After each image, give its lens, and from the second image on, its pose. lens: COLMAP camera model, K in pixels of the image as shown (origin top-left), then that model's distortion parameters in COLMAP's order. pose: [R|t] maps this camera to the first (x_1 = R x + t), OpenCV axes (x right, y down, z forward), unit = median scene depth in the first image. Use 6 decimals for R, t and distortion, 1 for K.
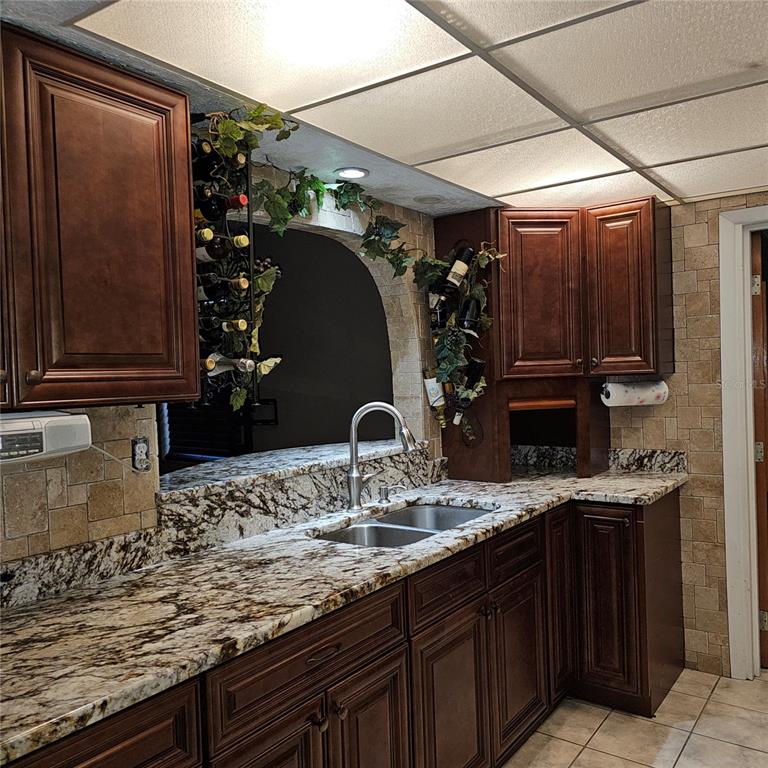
lens RADIAL K [[704.9, 0, 384.0], [0, 704.9, 384.0], [0, 0, 1]] dist [0.055413, -0.007856]
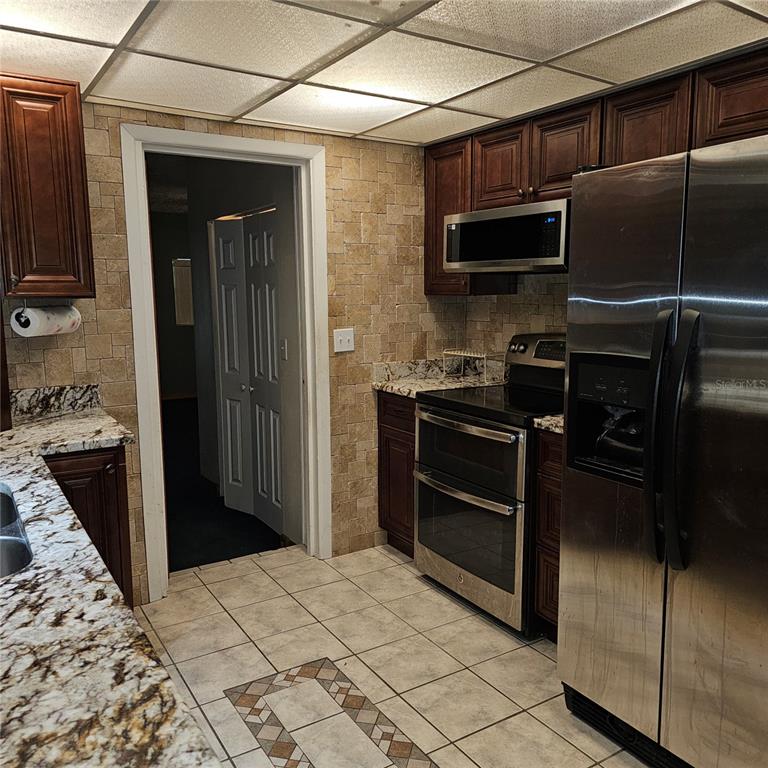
lens RADIAL K [[704.9, 0, 384.0], [0, 704.9, 384.0], [0, 0, 1]] dist [0.055413, -0.007856]
pose [[0.370380, -0.097076, 0.923794, -0.292973], [0.012485, 0.994954, 0.099549, 0.008785], [-0.928796, -0.025337, 0.369723, 0.332135]]
